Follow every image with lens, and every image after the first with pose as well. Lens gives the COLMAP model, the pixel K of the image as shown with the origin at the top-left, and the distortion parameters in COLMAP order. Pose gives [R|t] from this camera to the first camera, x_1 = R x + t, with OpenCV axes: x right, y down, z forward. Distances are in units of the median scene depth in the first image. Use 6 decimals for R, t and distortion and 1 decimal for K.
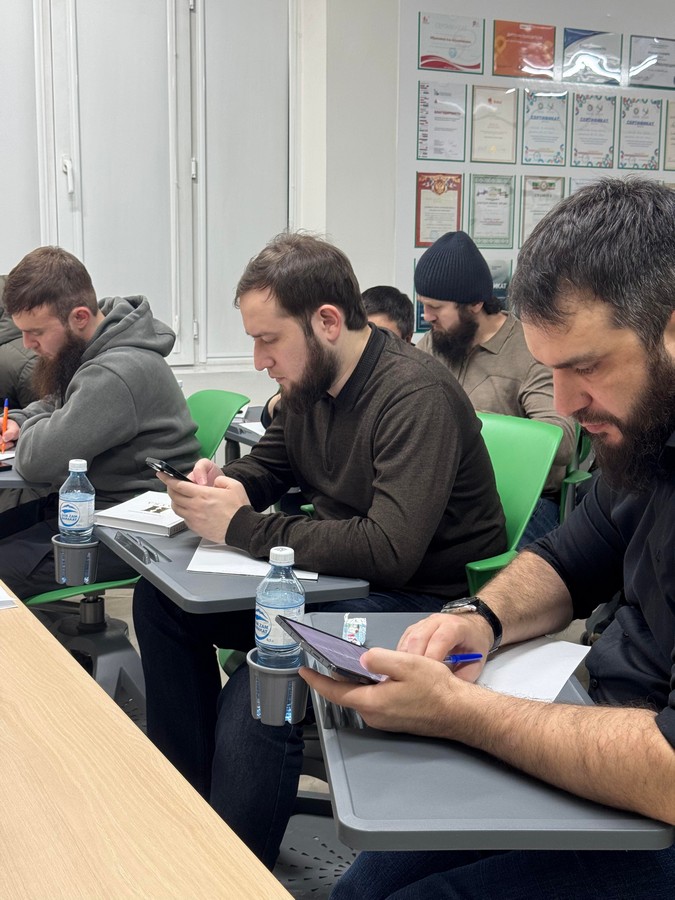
lens RADIAL K [[1292.9, 0, 325.0], [0, 1292.9, 459.5], [0, 0, 1]] dist [0.116333, 0.000000]
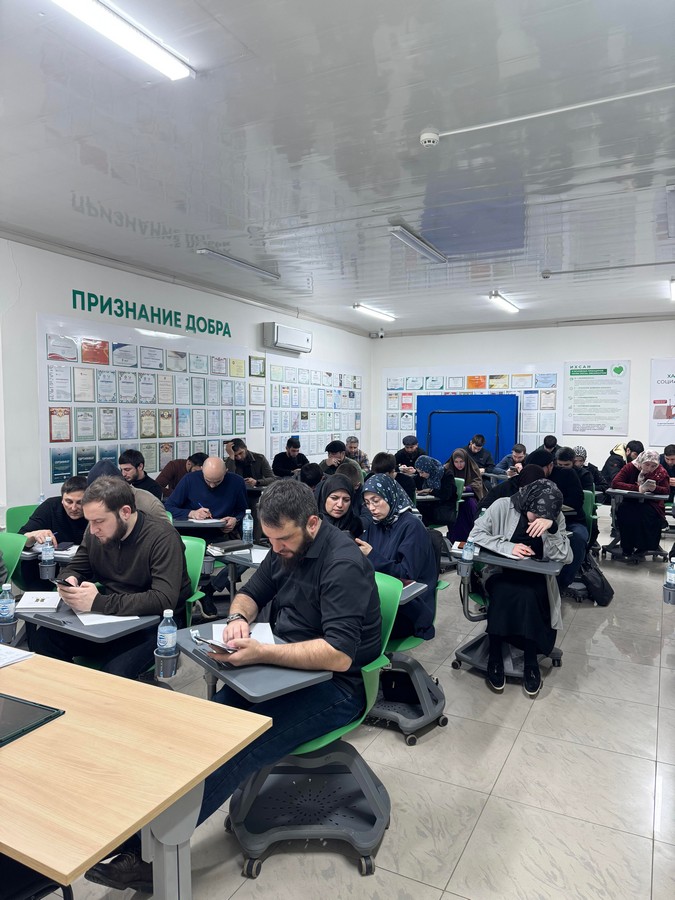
lens RADIAL K [[646.3, 0, 347.1], [0, 646.3, 452.4], [0, 0, 1]] dist [0.083402, -0.126908]
pose [[0.808502, -0.042875, 0.586929, -0.160286], [0.092957, 0.994126, -0.055429, -0.046583], [-0.581105, 0.099374, 0.807739, -0.112602]]
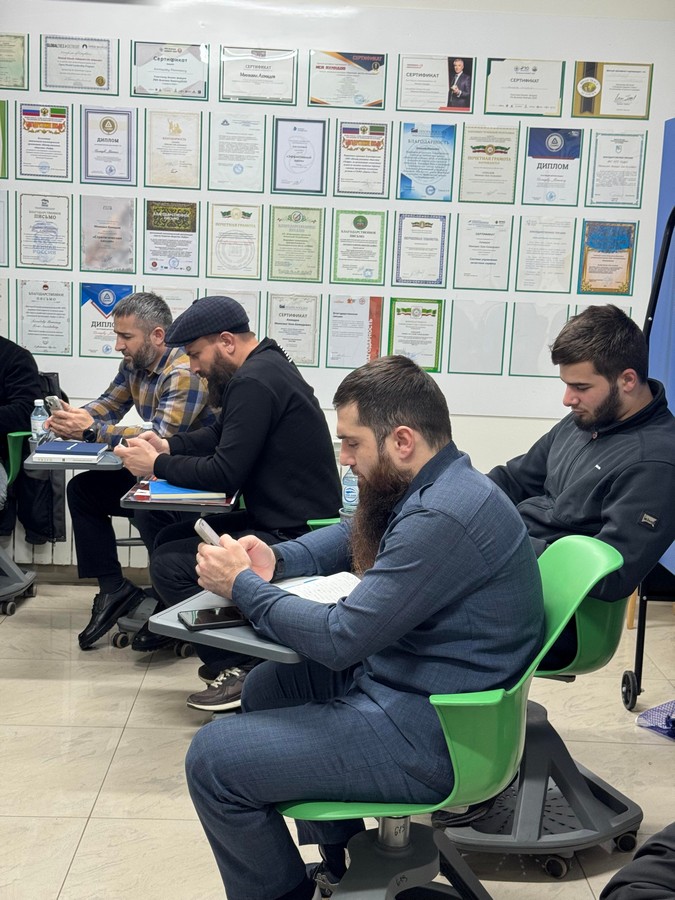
lens RADIAL K [[1292.9, 0, 340.3], [0, 1292.9, 447.0], [0, 0, 1]] dist [0.116333, 0.000000]
pose [[0.891262, 0.098404, -0.442683, 1.343947], [-0.098421, 0.994879, 0.022999, -0.114744], [0.442680, 0.023071, 0.896383, 0.533633]]
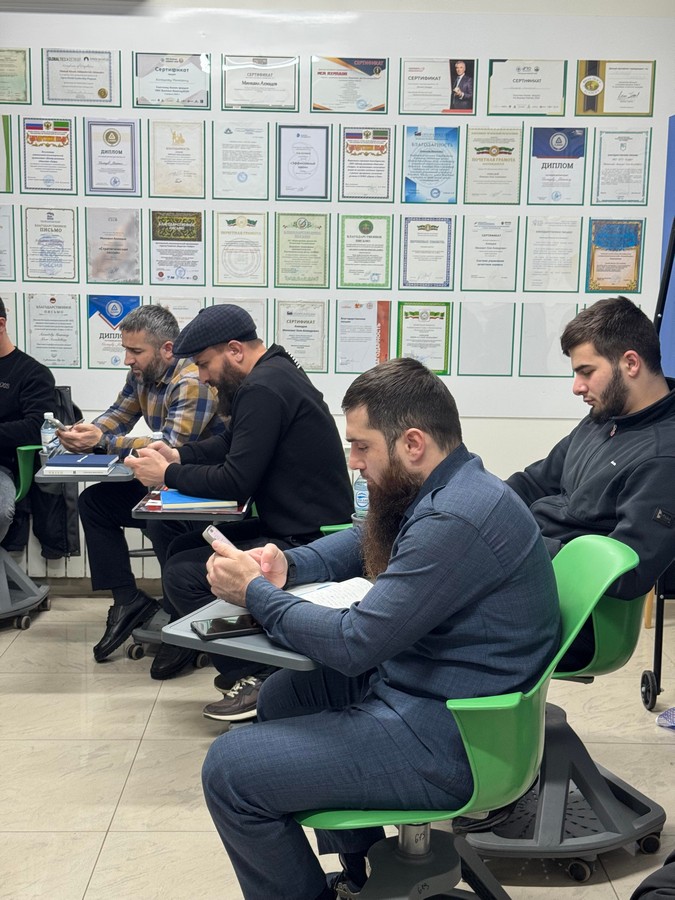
lens RADIAL K [[1292.9, 0, 341.8], [0, 1292.9, 444.6], [0, 0, 1]] dist [0.116333, 0.000000]
pose [[0.889841, 0.073000, -0.450394, 1.343153], [-0.073270, 0.997170, 0.016863, -0.114133], [0.450350, 0.017994, 0.892671, 0.536737]]
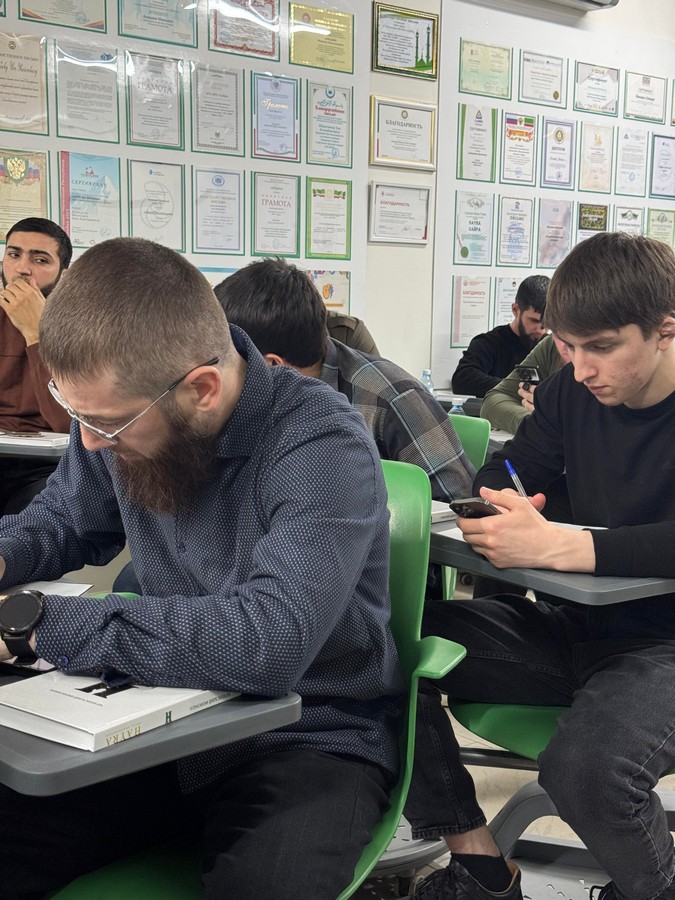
lens RADIAL K [[1292.9, 0, 330.3], [0, 1292.9, 452.9], [0, 0, 1]] dist [0.116333, 0.000000]
pose [[0.978294, -0.023408, 0.205896, 0.322573], [0.030803, 0.998988, -0.032783, -0.022819], [-0.204920, 0.038413, 0.978025, 0.320318]]
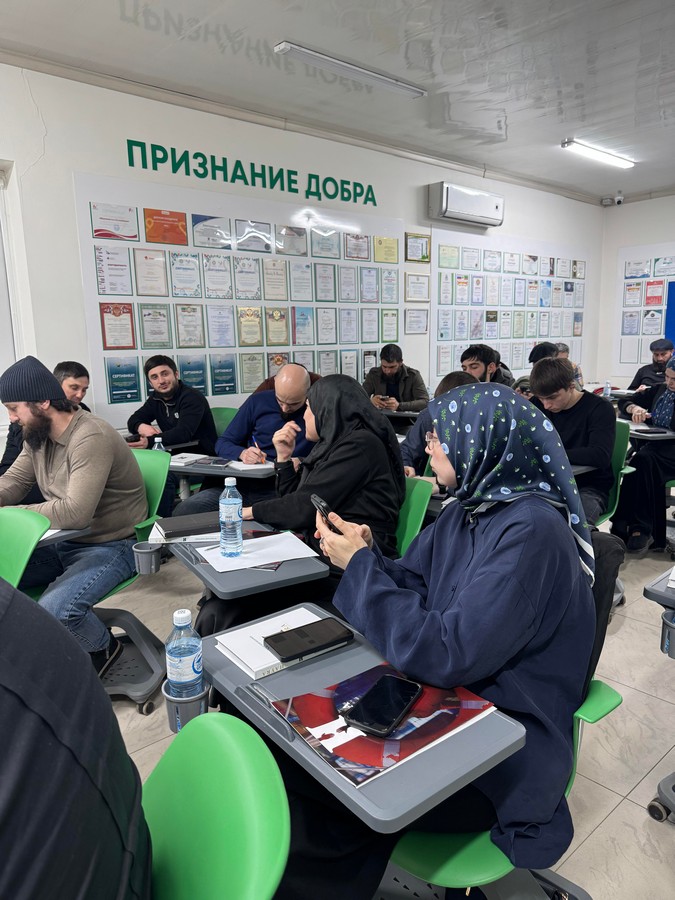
lens RADIAL K [[646.3, 0, 333.5], [0, 646.3, 454.6], [0, 0, 1]] dist [0.083402, -0.126908]
pose [[0.969841, -0.076533, 0.231413, 0.147972], [0.070755, 0.996942, 0.033179, -0.043745], [-0.233245, -0.015804, 0.972290, 0.161333]]
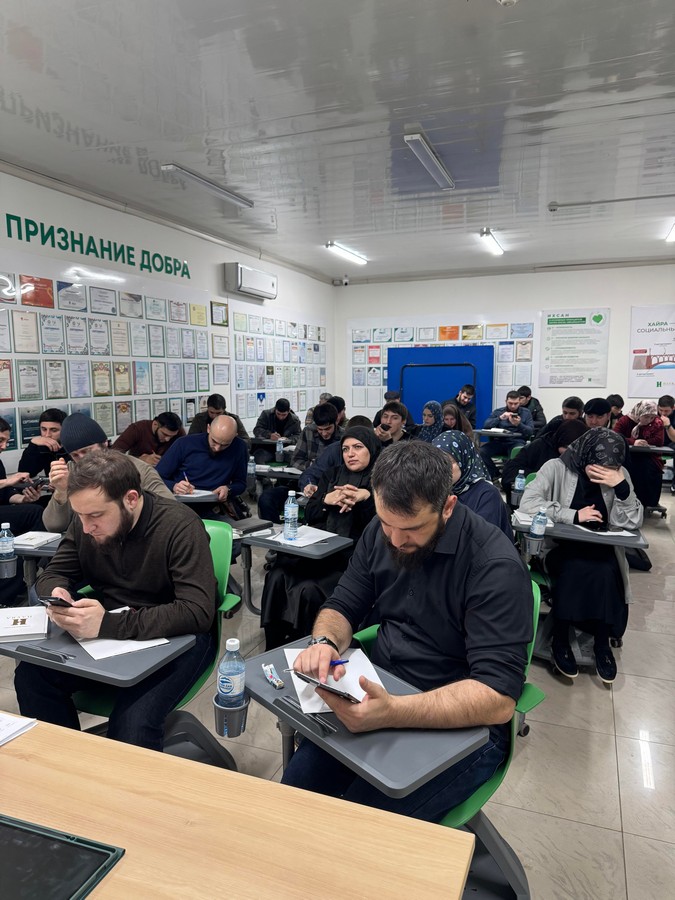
lens RADIAL K [[646.3, 0, 340.6], [0, 646.3, 454.6], [0, 0, 1]] dist [0.083402, -0.126908]
pose [[0.747849, -0.100277, 0.656252, -0.153104], [0.116067, 0.993050, 0.019474, -0.060022], [-0.653644, 0.061606, 0.754290, 0.062907]]
